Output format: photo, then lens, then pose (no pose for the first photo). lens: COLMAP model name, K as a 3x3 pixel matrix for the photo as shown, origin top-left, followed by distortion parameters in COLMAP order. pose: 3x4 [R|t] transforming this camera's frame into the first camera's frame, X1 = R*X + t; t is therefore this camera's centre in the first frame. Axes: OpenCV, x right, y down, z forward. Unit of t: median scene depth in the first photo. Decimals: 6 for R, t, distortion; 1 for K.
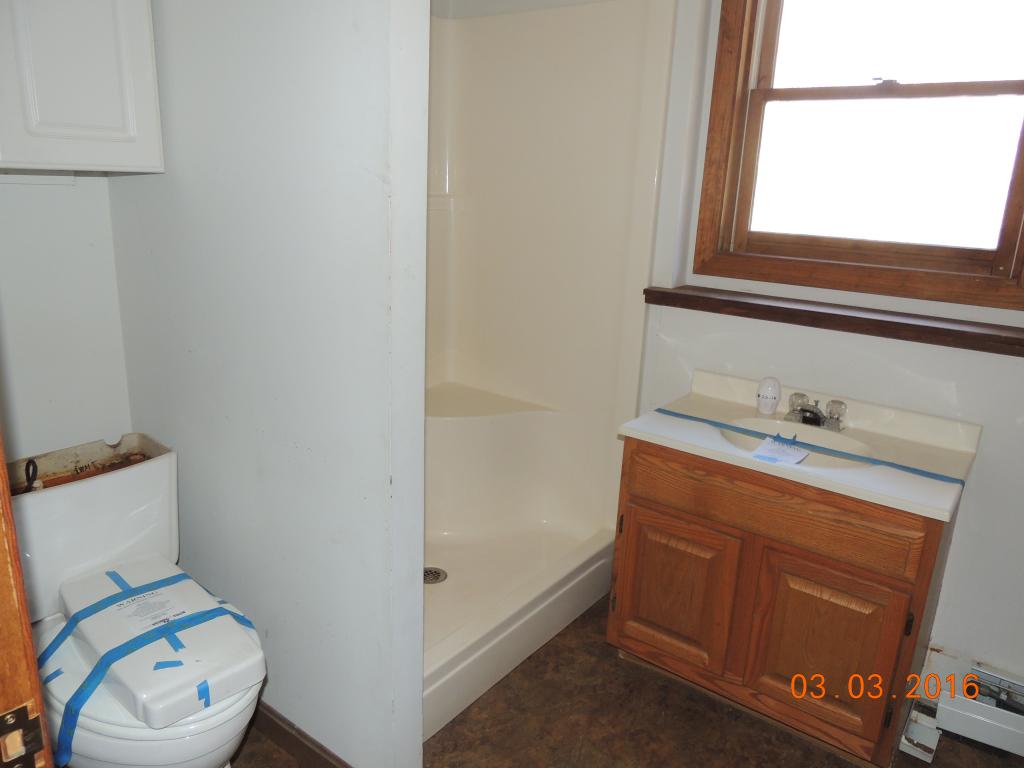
lens RADIAL K [[738.1, 0, 512.0], [0, 738.1, 384.0], [0, 0, 1]] dist [-0.022737, -0.000287]
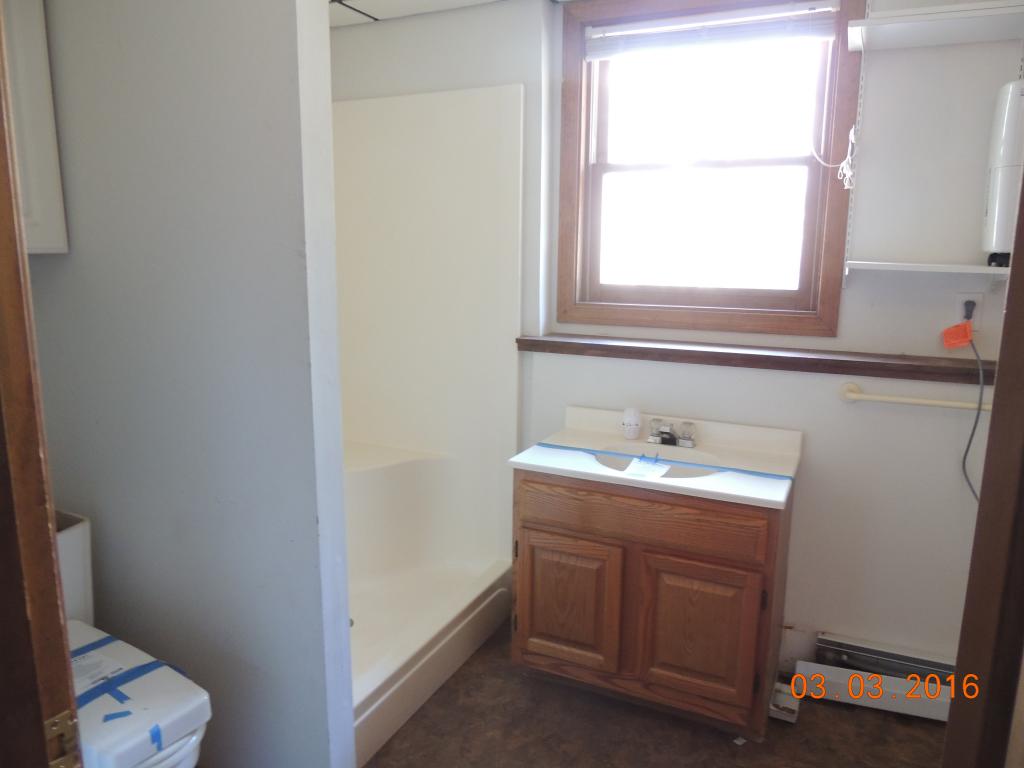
lens RADIAL K [[738.1, 0, 512.0], [0, 738.1, 384.0], [0, 0, 1]] dist [-0.022737, -0.000287]
pose [[0.979133, -0.069263, 0.191055, -0.056487], [0.084199, 0.993903, -0.071188, 0.023069], [-0.184959, 0.085789, 0.978995, -0.112745]]
